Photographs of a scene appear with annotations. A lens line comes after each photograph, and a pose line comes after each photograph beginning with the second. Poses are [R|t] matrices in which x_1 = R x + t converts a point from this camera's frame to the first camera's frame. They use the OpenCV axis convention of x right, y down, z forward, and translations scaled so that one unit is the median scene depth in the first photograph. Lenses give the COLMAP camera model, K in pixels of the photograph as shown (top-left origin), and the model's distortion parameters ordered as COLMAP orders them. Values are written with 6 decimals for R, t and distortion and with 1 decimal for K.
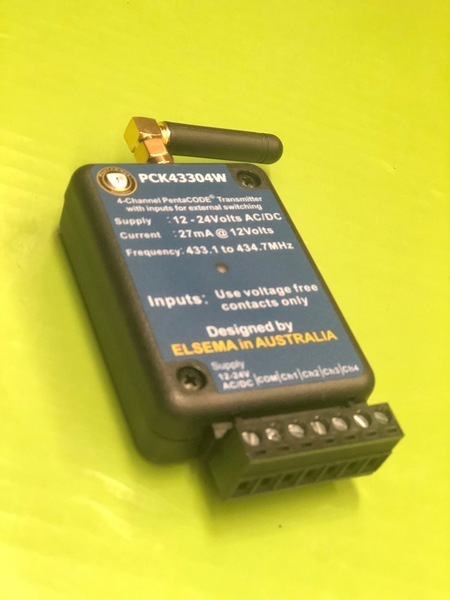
lens RADIAL K [[1013.6, 0, 224.4], [0, 1013.6, 299.1], [0, 0, 1]] dist [-0.364304, 0.000000]
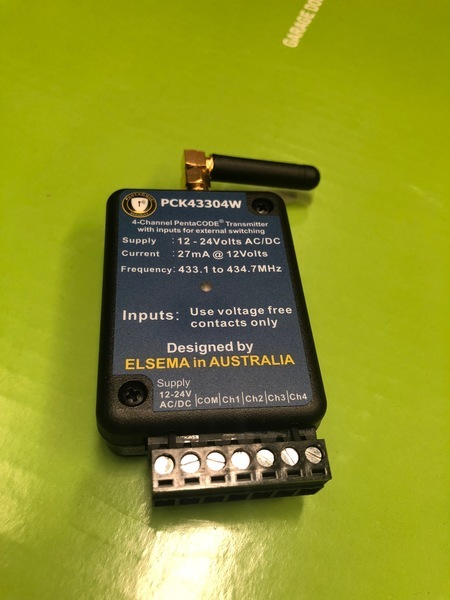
lens RADIAL K [[494.3, 0, 227.1], [0, 494.3, 302.3], [0, 0, 1]] dist [0.113001, -0.003631]
pose [[0.939288, 0.106538, -0.326172, 0.203279], [-0.068722, 0.989727, 0.125373, -0.084306], [0.336178, -0.095346, 0.936960, 0.468692]]
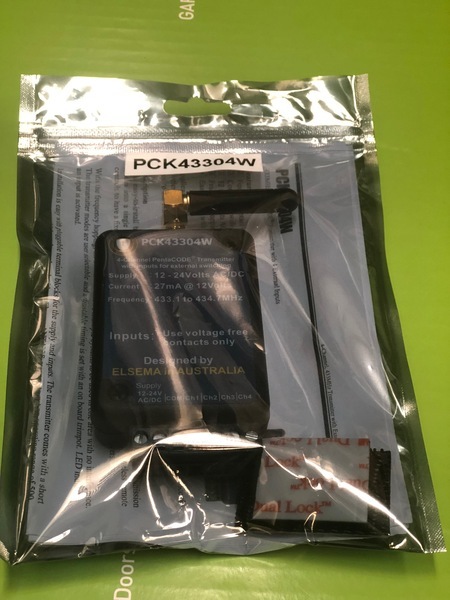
lens RADIAL K [[1013.6, 0, 224.8], [0, 1013.6, 300.6], [0, 0, 1]] dist [-0.364304, 0.000000]
pose [[0.914024, 0.073159, -0.399008, 0.599679], [-0.055510, 0.996907, 0.055627, -0.127009], [0.401844, -0.028695, 0.915259, -0.239040]]
